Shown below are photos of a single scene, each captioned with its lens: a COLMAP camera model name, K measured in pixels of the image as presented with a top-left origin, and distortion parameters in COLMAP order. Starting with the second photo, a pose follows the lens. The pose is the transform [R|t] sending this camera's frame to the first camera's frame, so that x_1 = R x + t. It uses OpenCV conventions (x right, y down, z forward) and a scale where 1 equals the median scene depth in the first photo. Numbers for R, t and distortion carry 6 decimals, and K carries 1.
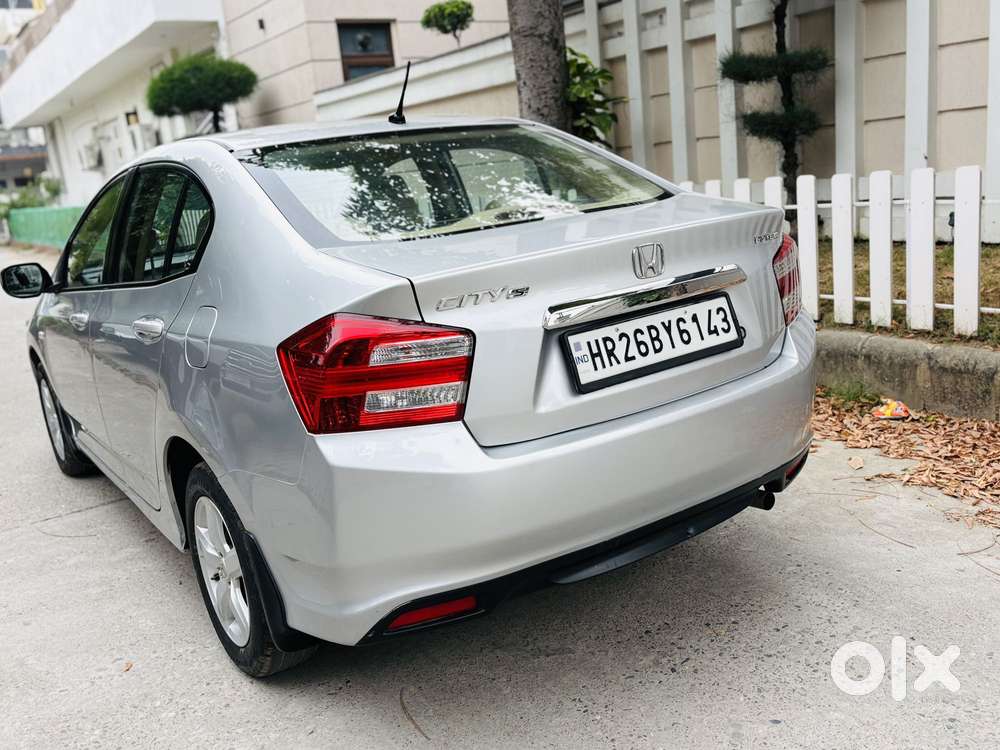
lens RADIAL K [[890.1, 0, 500.9], [0, 890.1, 371.2], [0, 0, 1]] dist [0.035141, -0.005687]
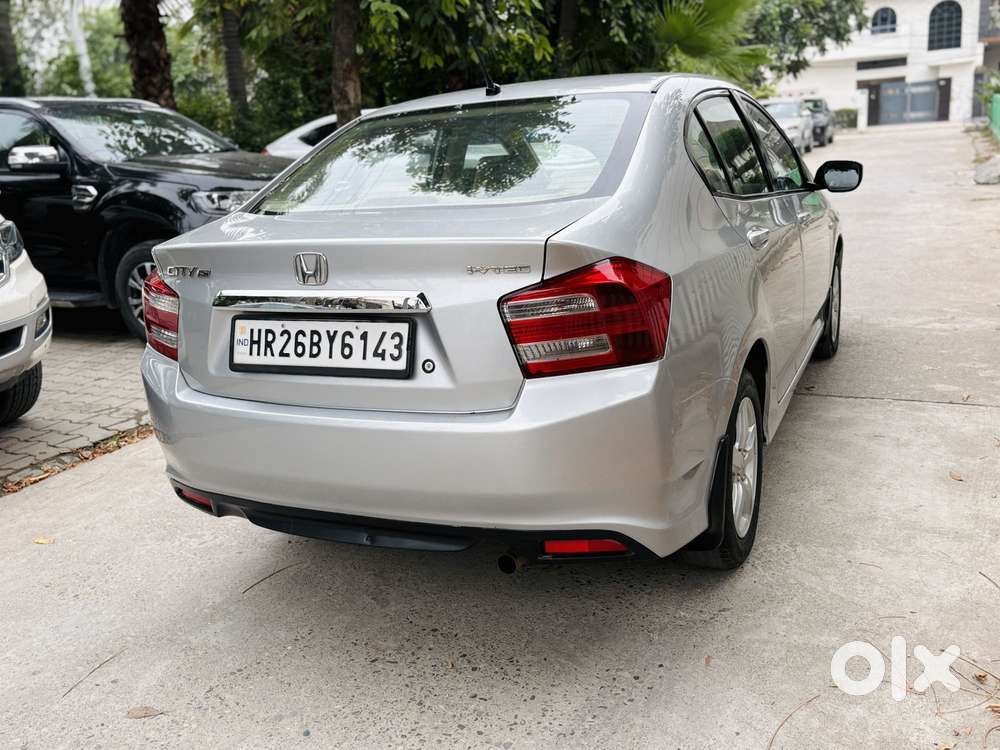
lens RADIAL K [[890.1, 0, 500.9], [0, 890.1, 371.2], [0, 0, 1]] dist [0.035141, -0.005687]
pose [[0.528072, 0.283997, -0.800303, 0.981003], [-0.181213, 0.958399, 0.220528, -0.238678], [0.829640, 0.028570, 0.557568, 0.520346]]
